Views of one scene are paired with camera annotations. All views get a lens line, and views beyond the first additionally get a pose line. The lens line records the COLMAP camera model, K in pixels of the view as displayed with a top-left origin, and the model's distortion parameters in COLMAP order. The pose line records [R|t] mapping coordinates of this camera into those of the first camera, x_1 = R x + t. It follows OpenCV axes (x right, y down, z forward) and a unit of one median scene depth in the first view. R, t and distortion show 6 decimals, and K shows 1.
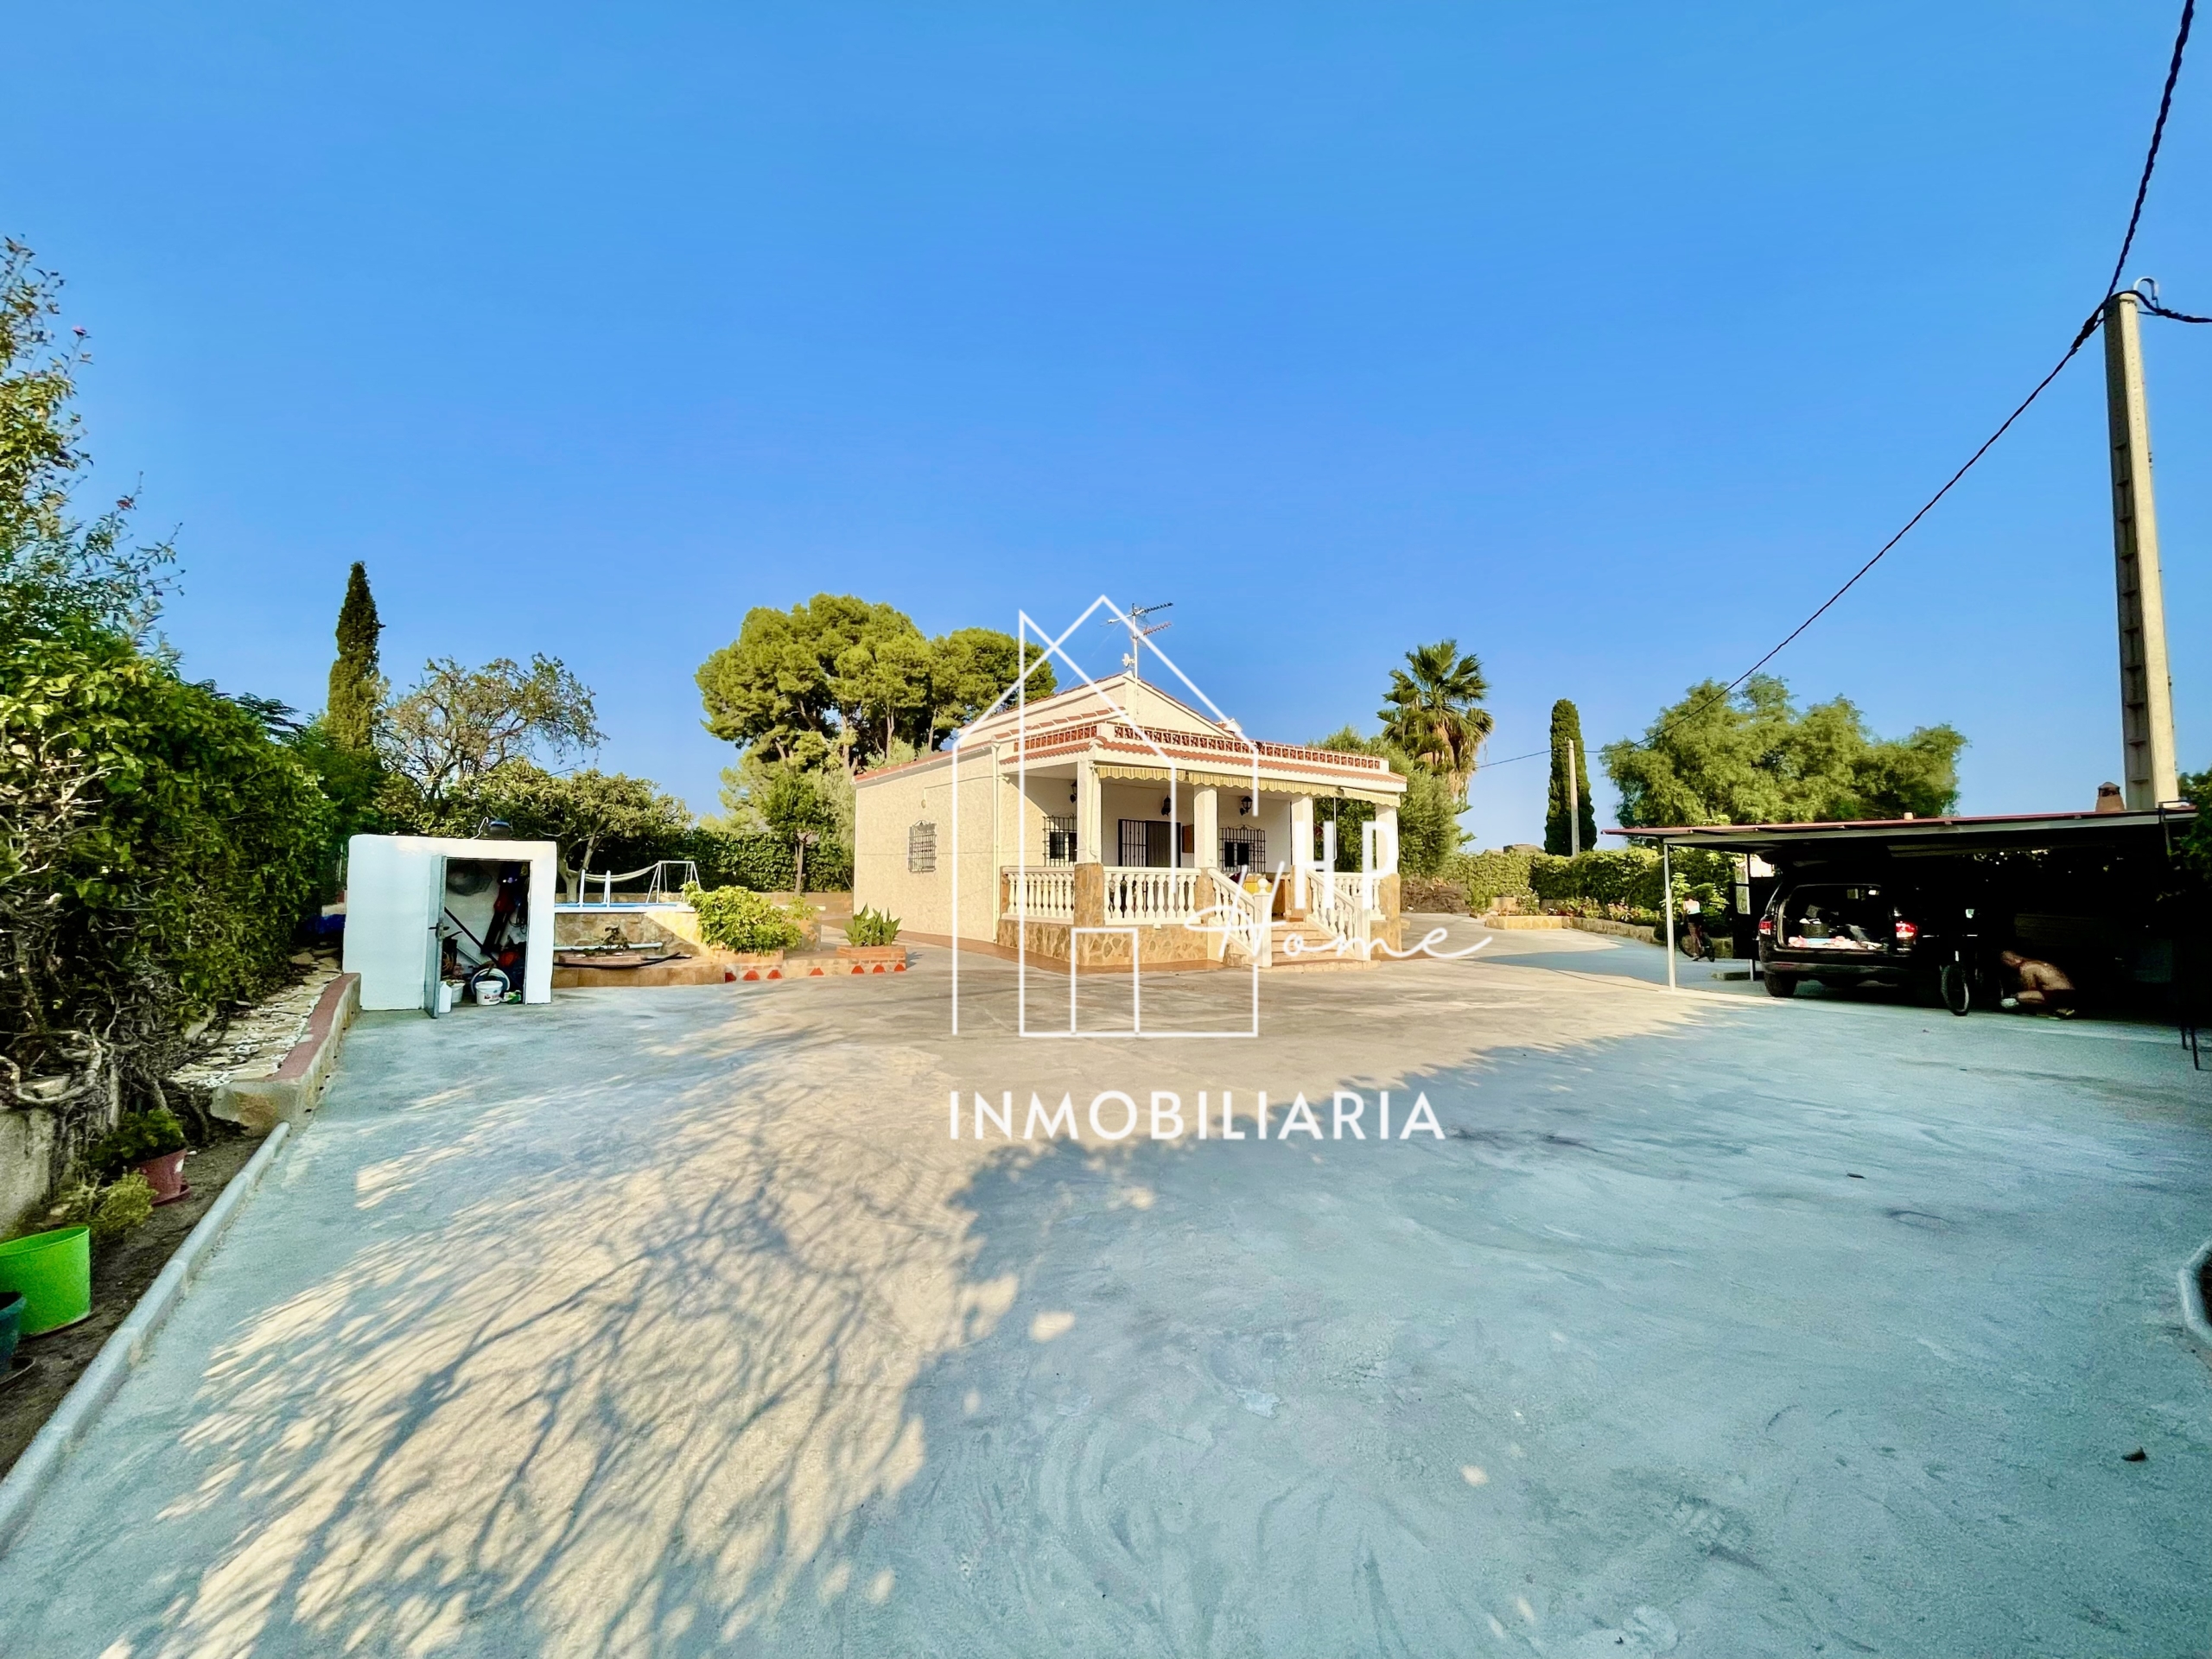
lens RADIAL K [[897.7, 0, 1103.2], [0, 897.7, 836.8], [0, 0, 1]] dist [0.010246, -0.002734]
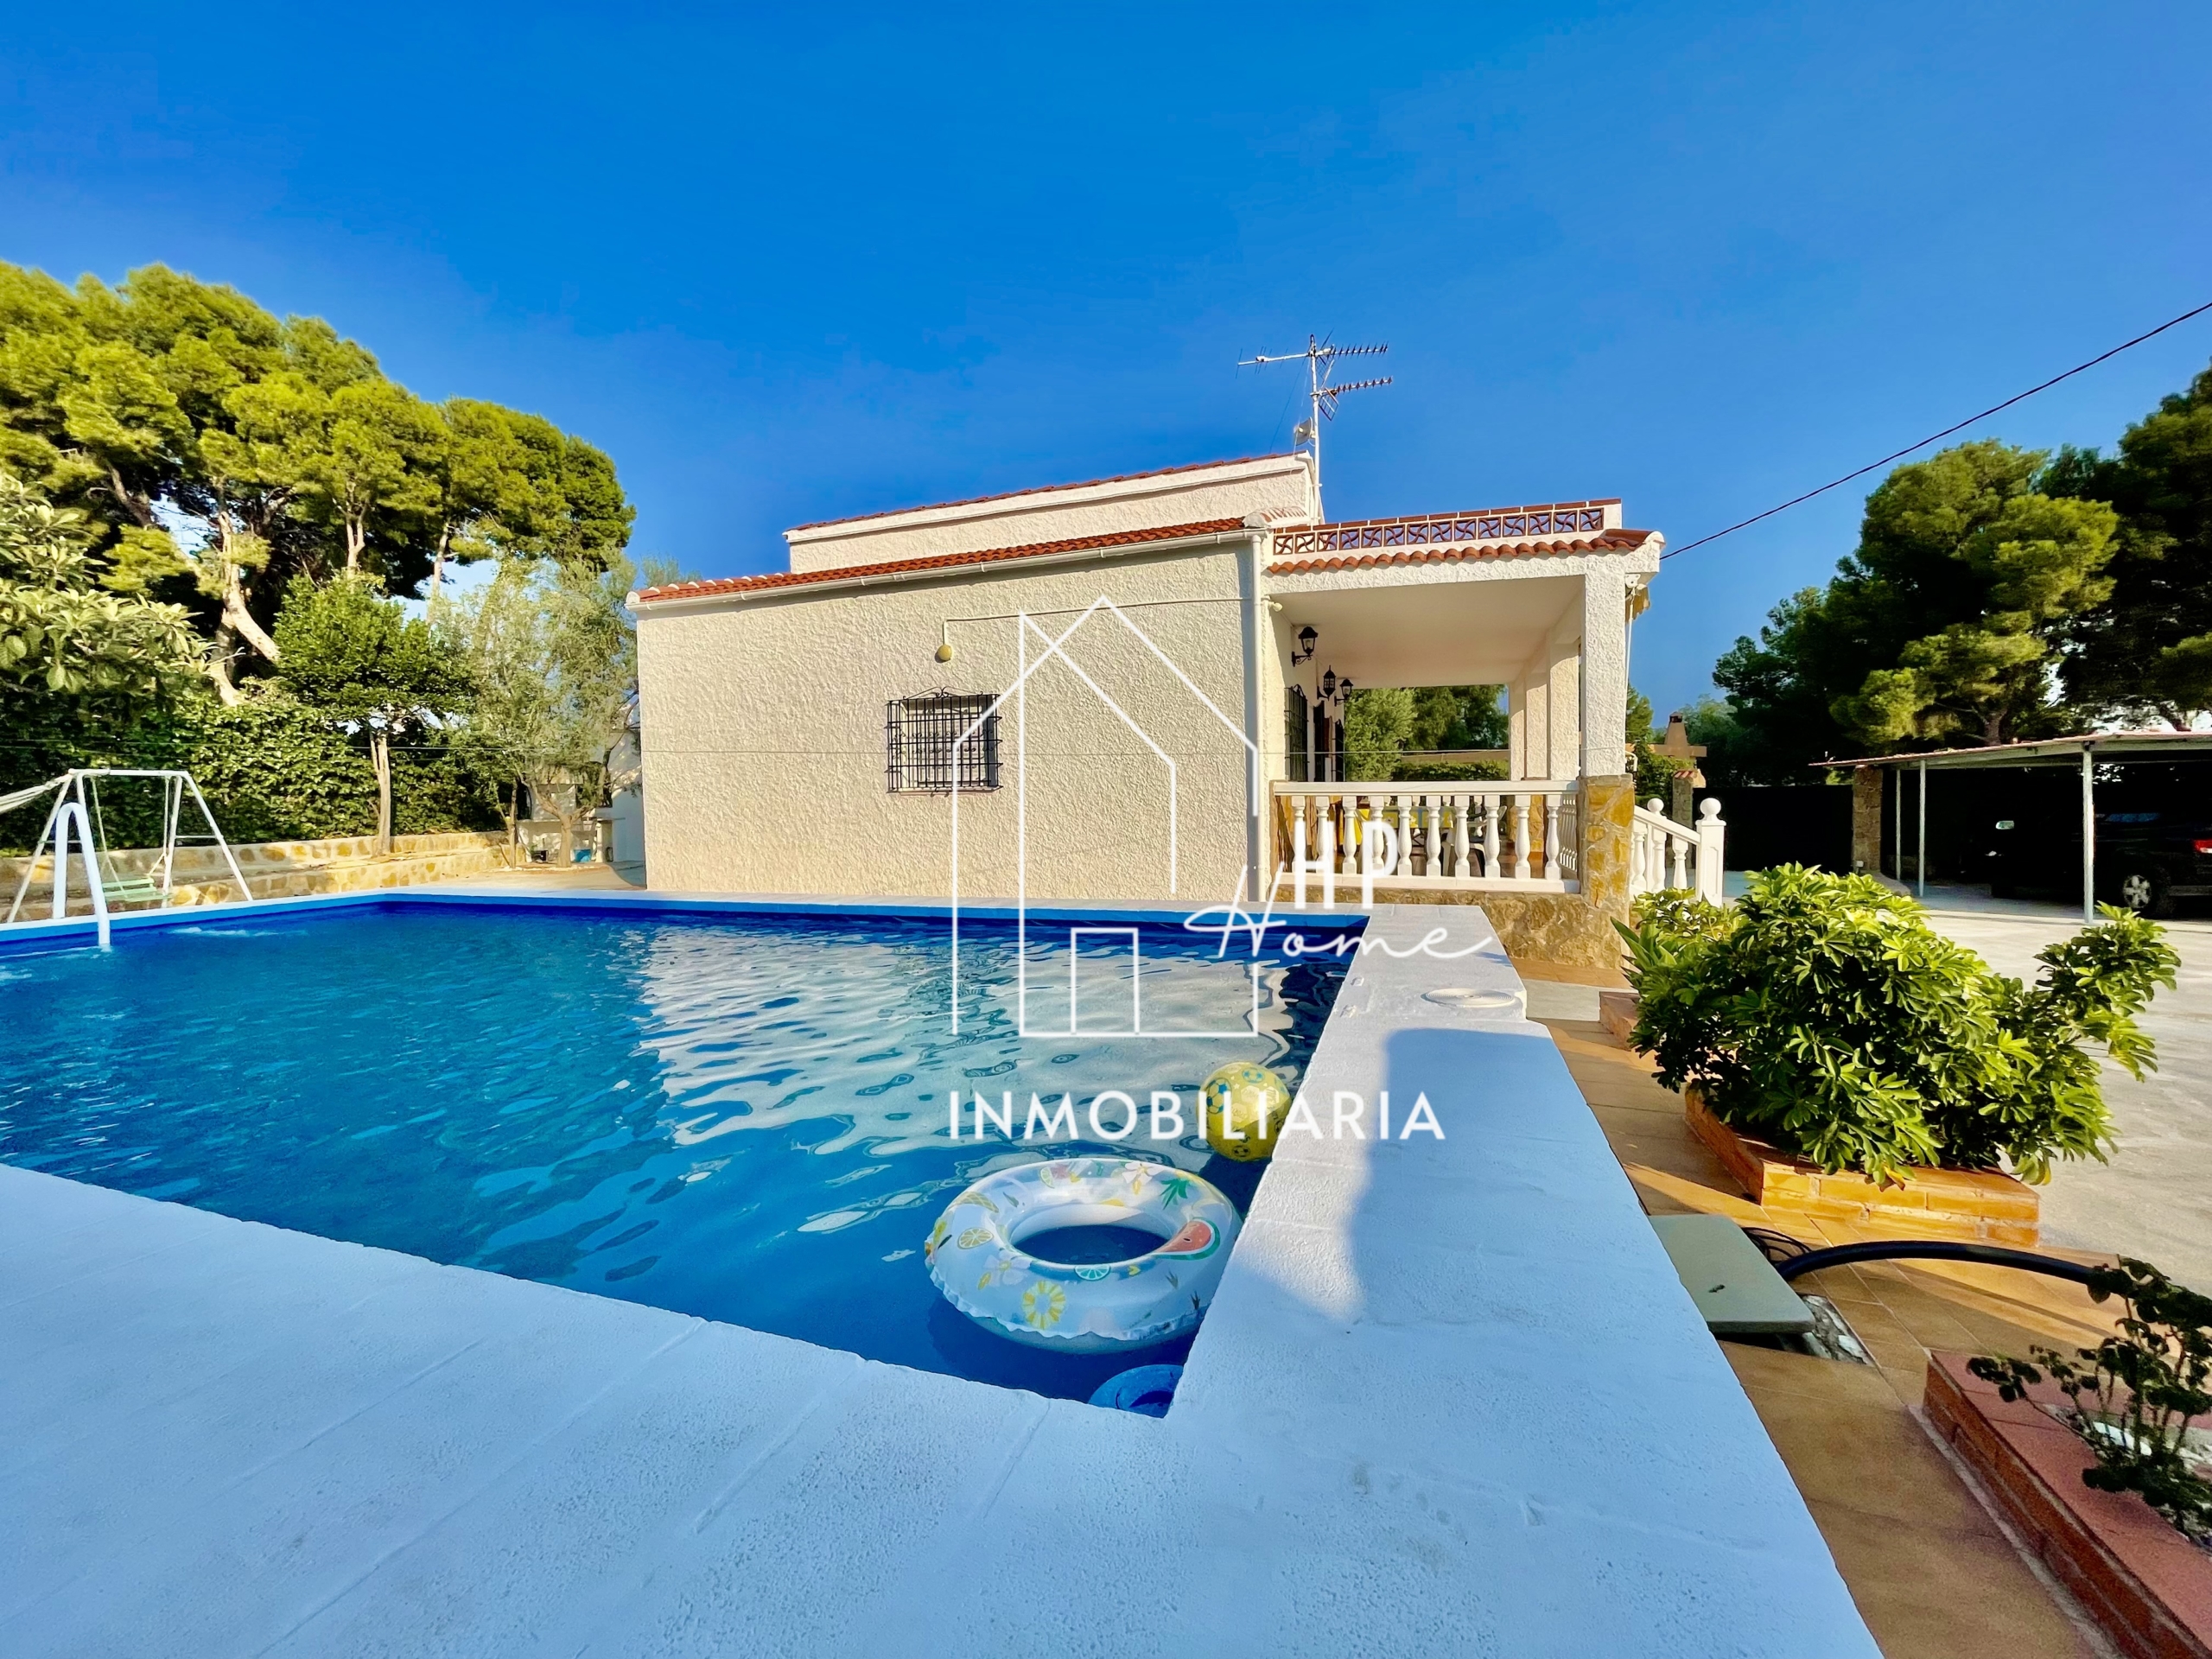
lens RADIAL K [[897.7, 0, 1103.5], [0, 897.7, 843.8], [0, 0, 1]] dist [0.010246, -0.002734]
pose [[0.826926, -0.041520, 0.560776, -0.477755], [-0.016116, 0.995111, 0.097442, 0.020488], [-0.562080, -0.089615, 0.822213, 0.627902]]
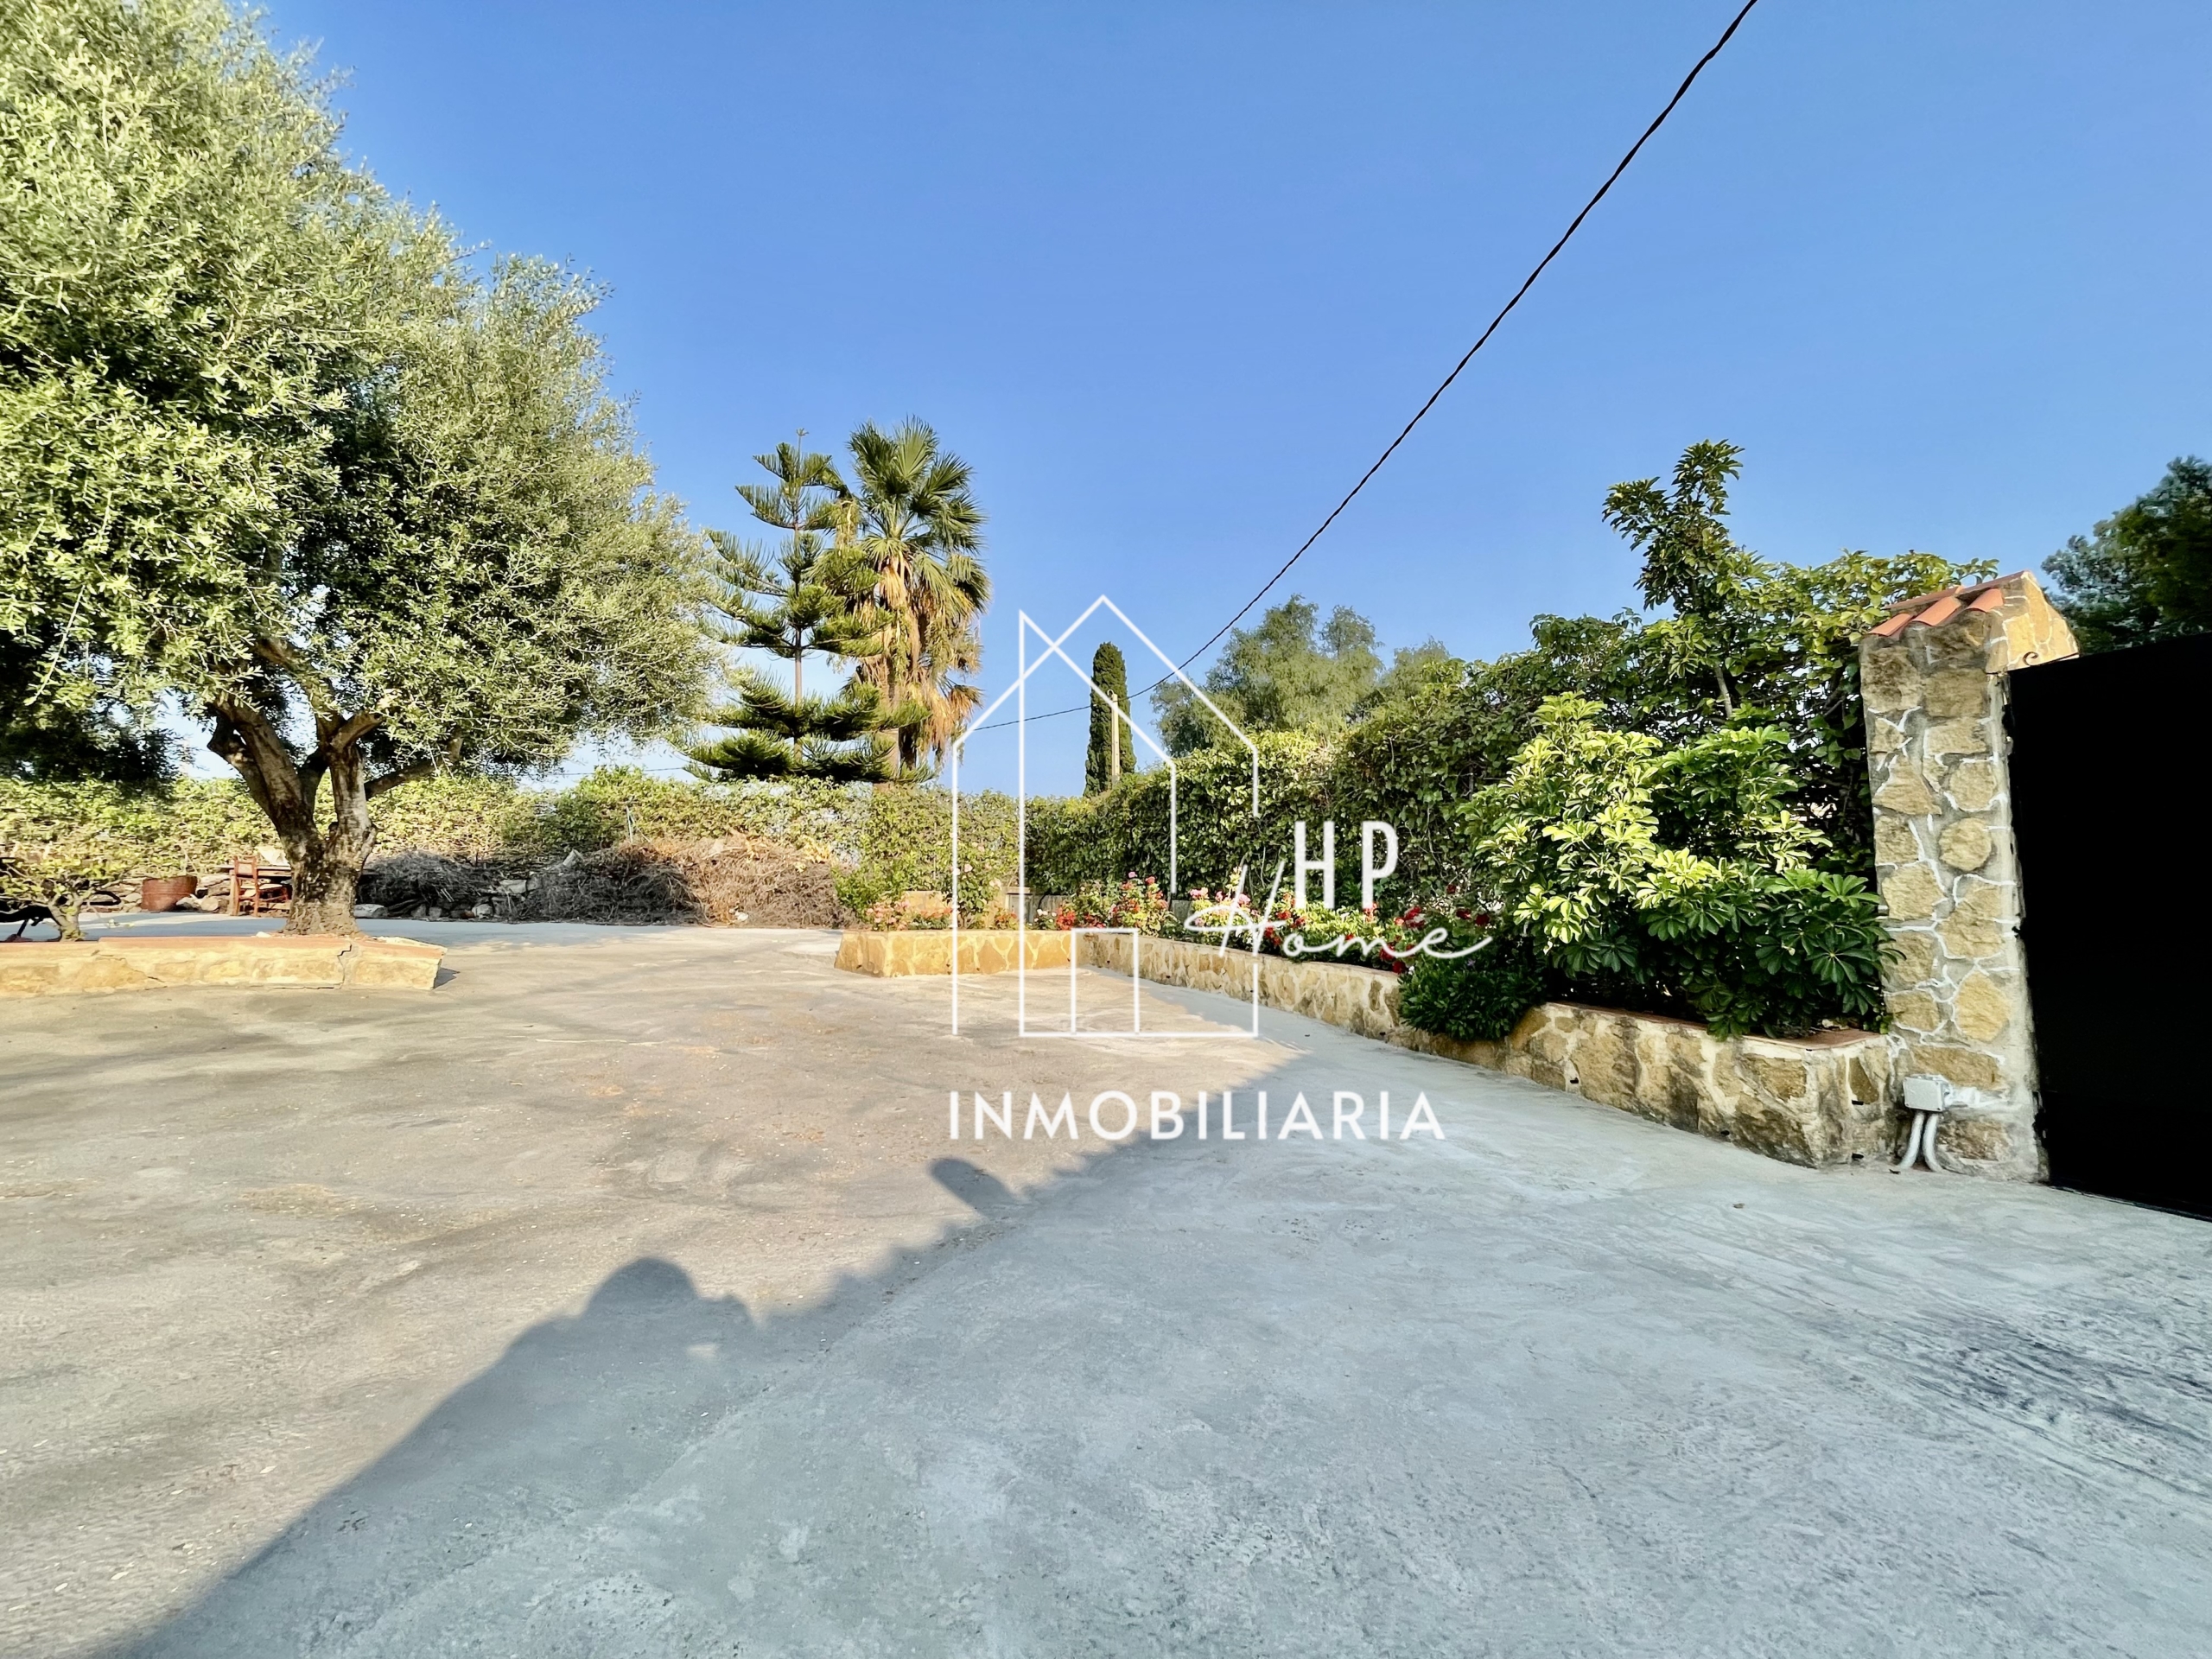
lens RADIAL K [[897.7, 0, 1101.2], [0, 897.7, 834.3], [0, 0, 1]] dist [0.010246, -0.002734]
pose [[0.894268, 0.044737, 0.445290, 0.577631], [-0.031431, 0.998812, -0.037227, 0.099673], [-0.446426, 0.019295, 0.894612, 1.080234]]
